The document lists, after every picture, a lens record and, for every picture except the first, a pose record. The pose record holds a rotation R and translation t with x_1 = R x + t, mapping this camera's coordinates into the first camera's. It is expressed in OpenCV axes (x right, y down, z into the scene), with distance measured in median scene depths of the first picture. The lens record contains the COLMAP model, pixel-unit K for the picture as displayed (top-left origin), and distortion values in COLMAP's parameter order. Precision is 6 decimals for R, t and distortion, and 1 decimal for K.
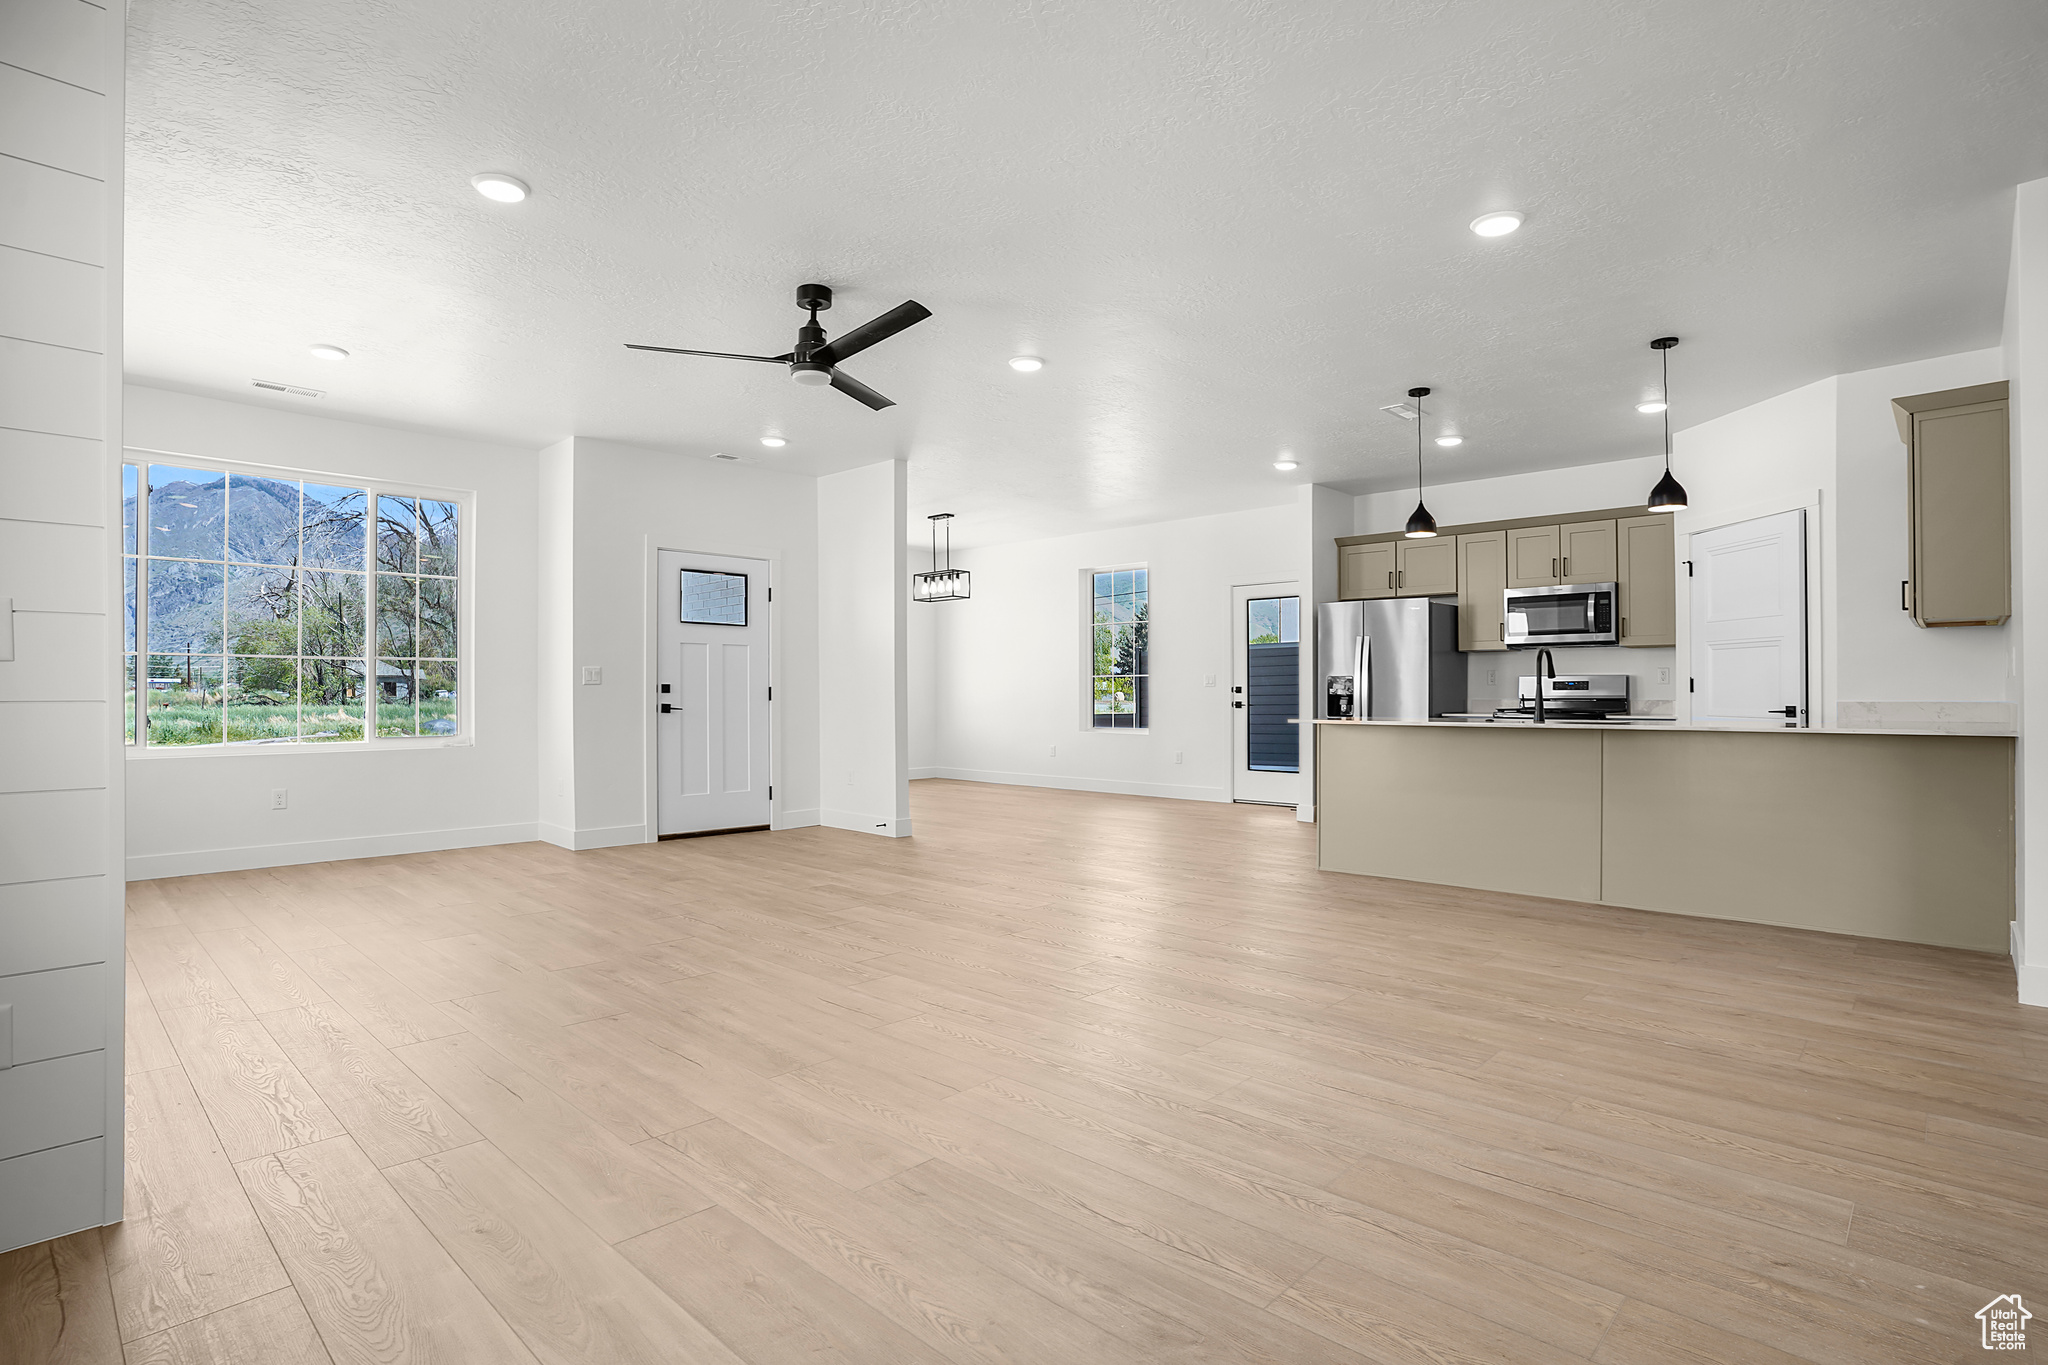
lens RADIAL K [[1022.4, 0, 1024.0], [0, 1022.4, 682.5], [0, 0, 1]] dist [-0.037867, 0.000475]
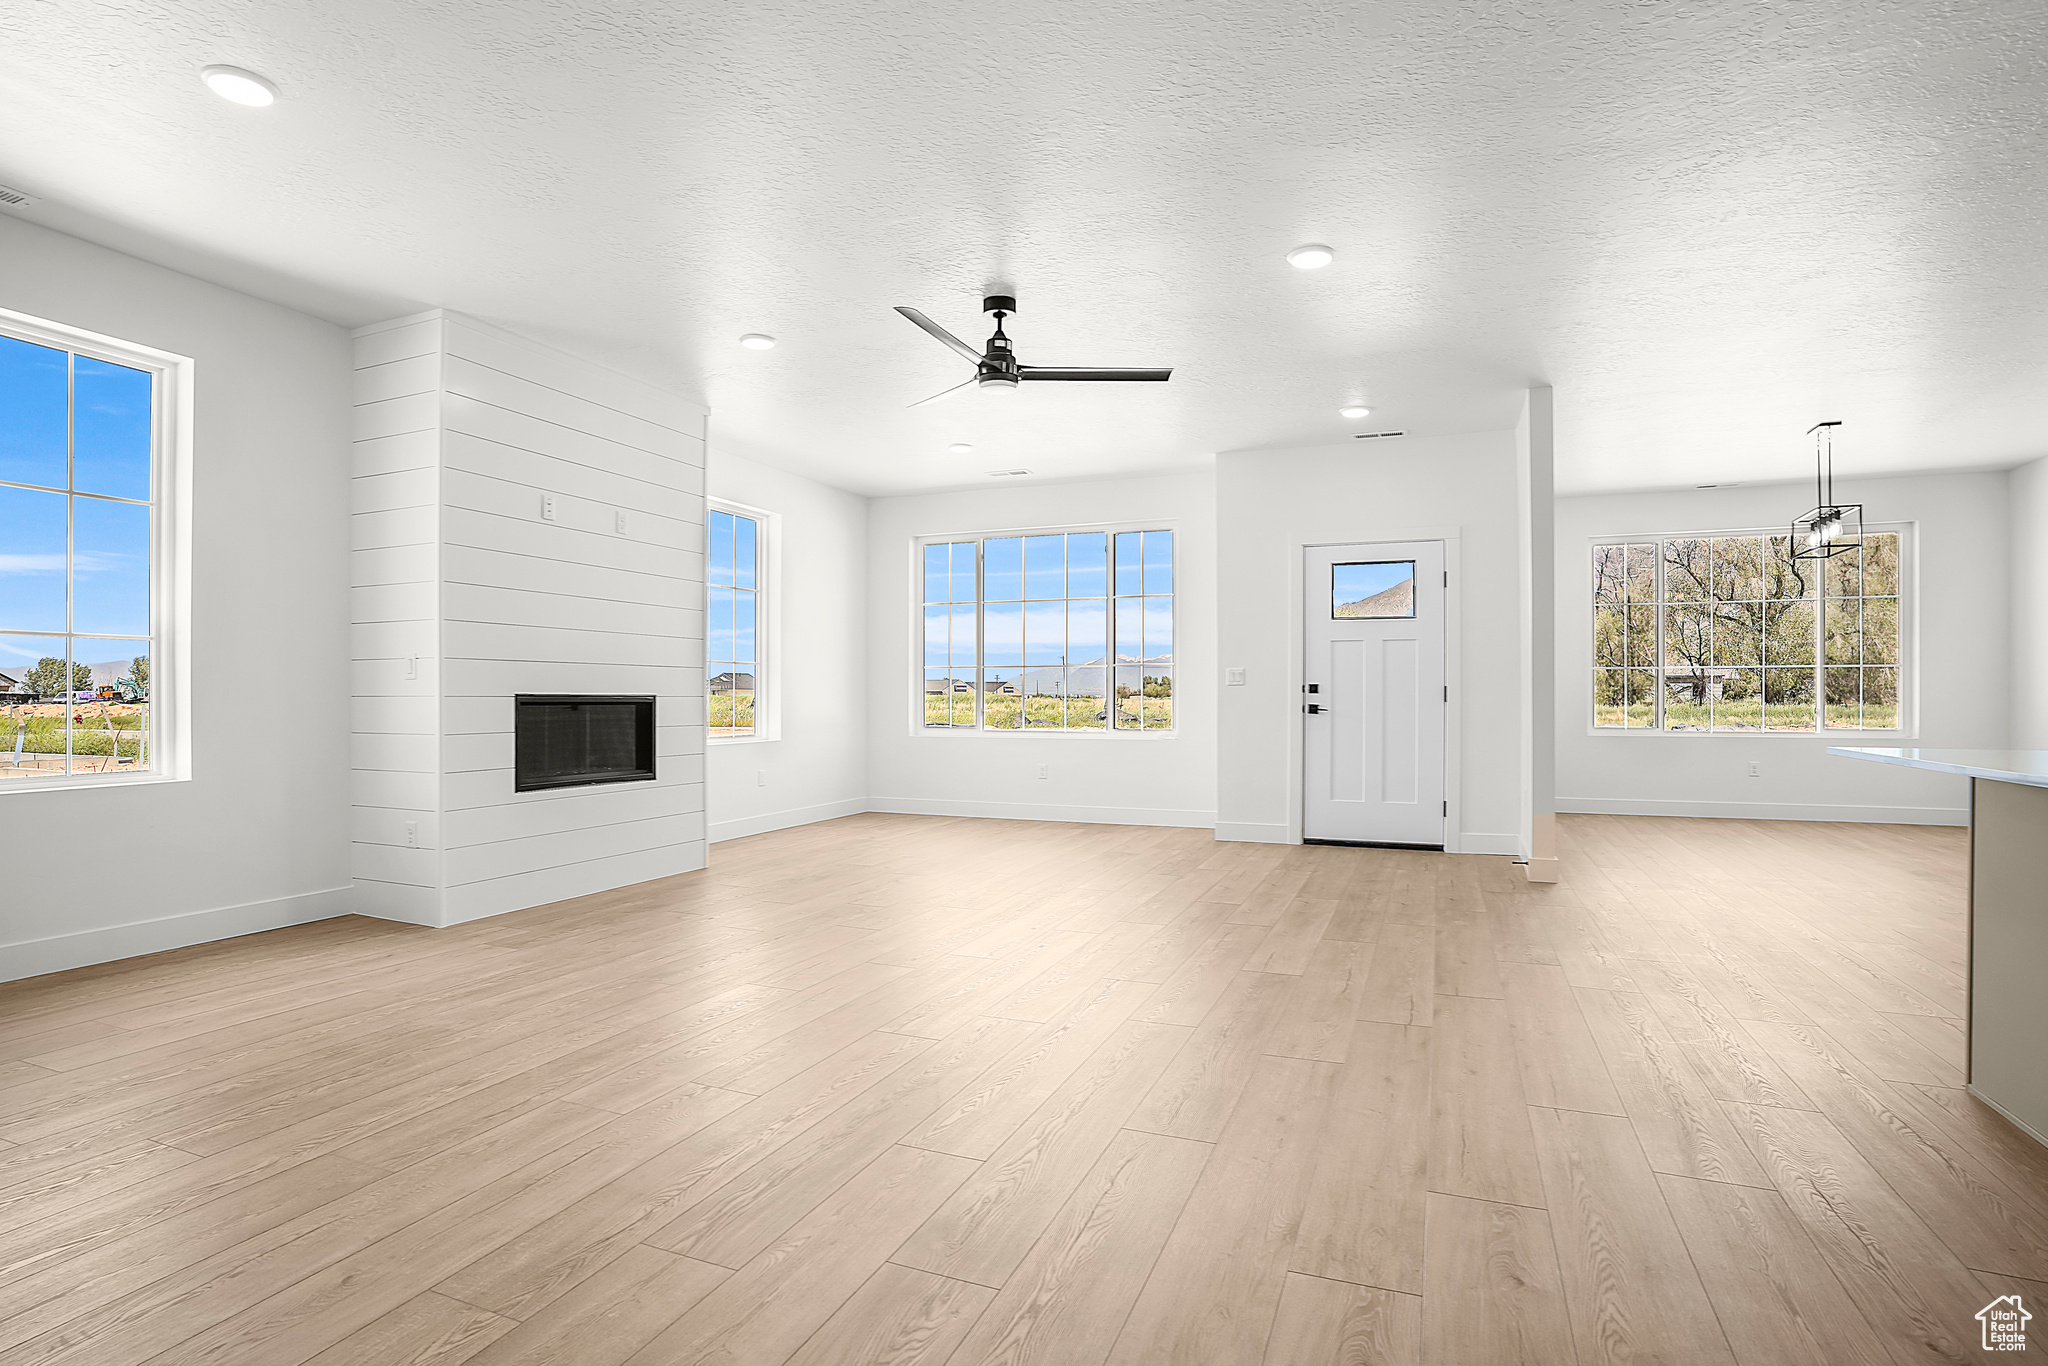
lens RADIAL K [[1008.9, 0, 987.4], [0, 1008.9, 691.0], [0, 0, 1]] dist [-0.002748, -0.000215]
pose [[0.333736, 0.000685, -0.942666, 0.520899], [0.005870, 0.999979, 0.002805, 0.004099], [0.942648, -0.006470, 0.333725, 0.443480]]
